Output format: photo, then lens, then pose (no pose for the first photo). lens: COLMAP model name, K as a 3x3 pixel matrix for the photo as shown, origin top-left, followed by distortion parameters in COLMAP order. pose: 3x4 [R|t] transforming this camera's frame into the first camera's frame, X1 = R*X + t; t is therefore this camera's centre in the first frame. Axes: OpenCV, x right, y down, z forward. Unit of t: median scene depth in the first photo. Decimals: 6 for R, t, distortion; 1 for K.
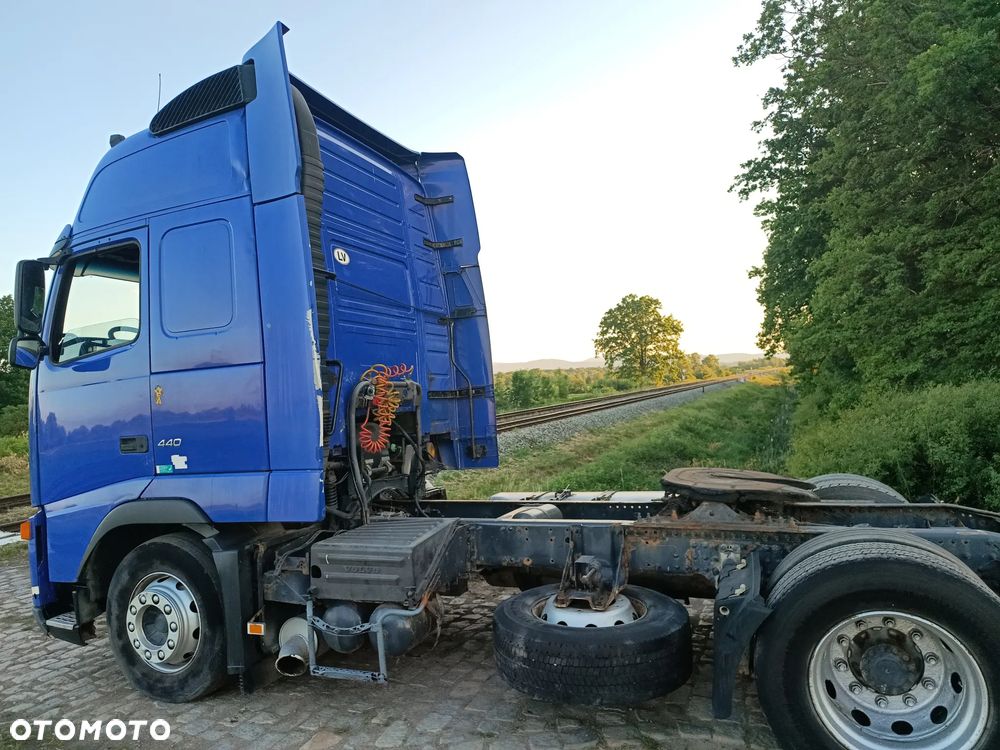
lens RADIAL K [[664.7, 0, 491.8], [0, 664.7, 377.6], [0, 0, 1]] dist [0.086418, -0.072741]
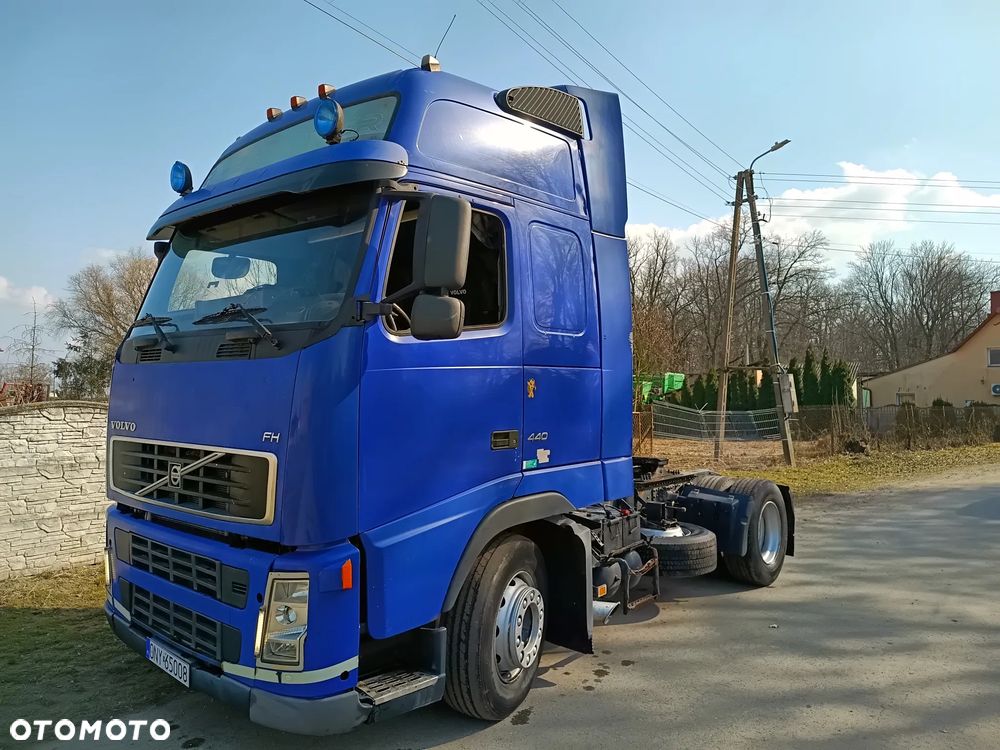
lens RADIAL K [[664.7, 0, 503.1], [0, 664.7, 374.7], [0, 0, 1]] dist [0.086418, -0.072741]
pose [[0.301630, 0.074400, 0.950518, -1.232970], [-0.054339, 0.996672, -0.060769, 0.057874], [-0.951875, -0.033321, 0.304669, 0.647358]]
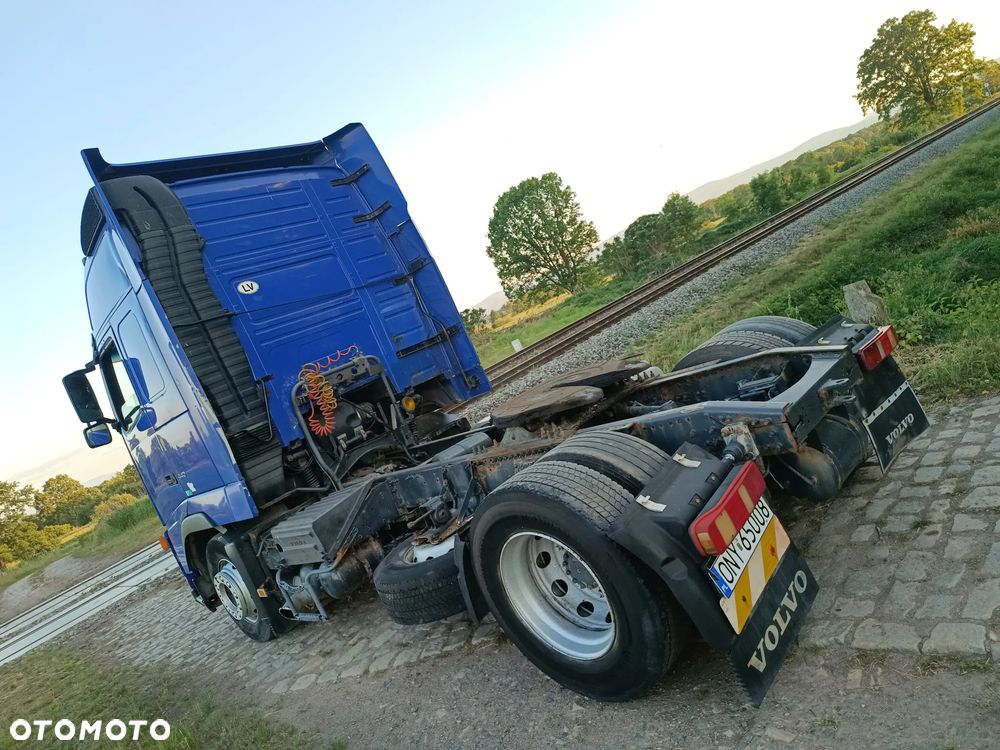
lens RADIAL K [[664.7, 0, 498.4], [0, 664.7, 375.0], [0, 0, 1]] dist [0.086418, -0.072741]
pose [[0.872093, -0.284569, -0.398087, 0.577587], [0.358620, 0.925174, 0.124280, -0.026122], [0.332934, -0.251146, 0.908890, 0.026581]]
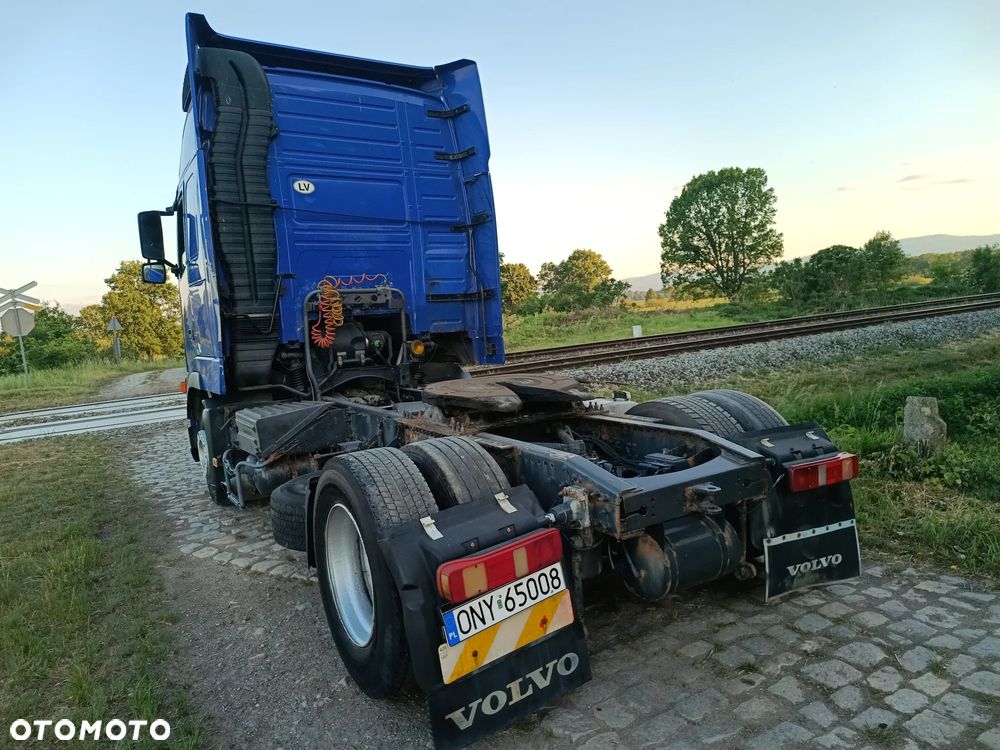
lens RADIAL K [[664.7, 0, 491.5], [0, 664.7, 376.0], [0, 0, 1]] dist [0.086418, -0.072741]
pose [[0.821245, 0.062215, -0.567174, 0.761038], [0.031400, 0.987603, 0.153799, -0.017201], [0.569712, -0.144116, 0.809110, 0.144257]]
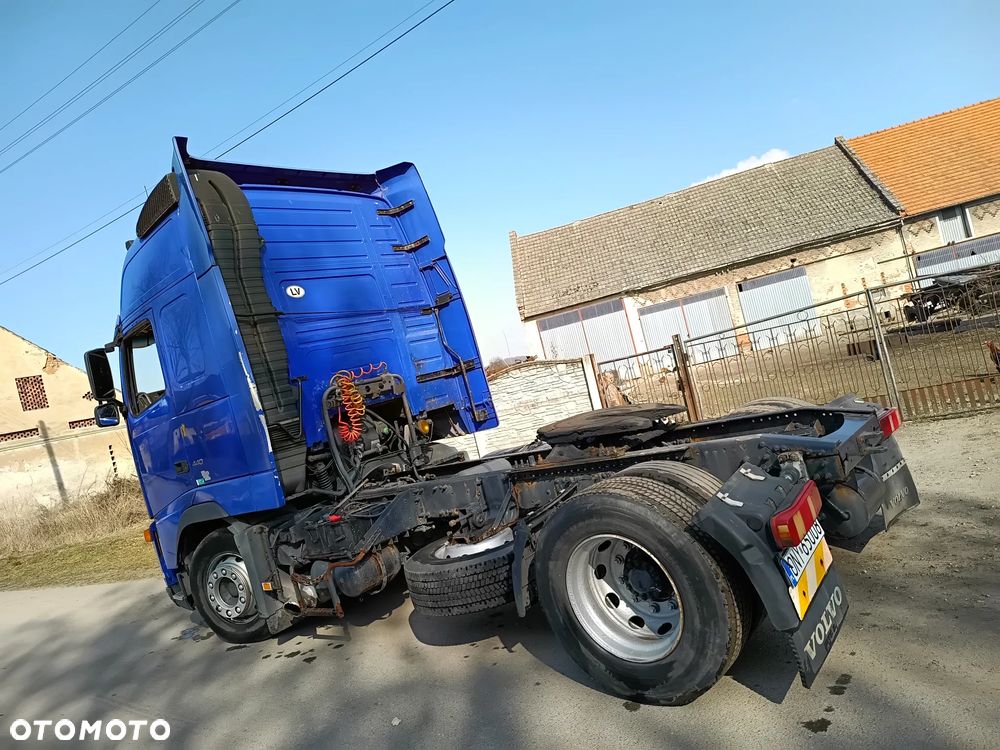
lens RADIAL K [[664.7, 0, 500.8], [0, 664.7, 375.8], [0, 0, 1]] dist [0.086418, -0.072741]
pose [[0.935528, -0.193649, -0.295443, 0.456678], [0.217678, 0.974719, 0.050400, -0.008487], [0.278214, -0.111462, 0.954030, -0.093411]]
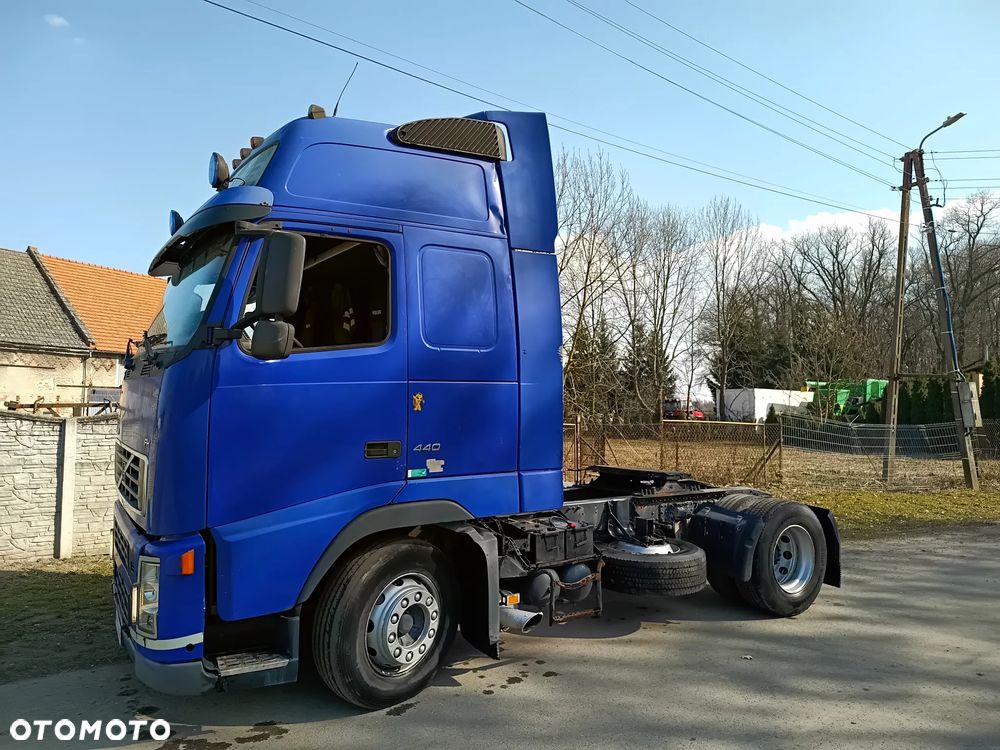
lens RADIAL K [[664.7, 0, 499.1], [0, 664.7, 374.3], [0, 0, 1]] dist [0.086418, -0.072741]
pose [[0.552168, 0.082965, 0.829595, -1.110441], [-0.066938, 0.996236, -0.055078, 0.027549], [-0.831042, -0.025119, 0.555643, 0.282480]]
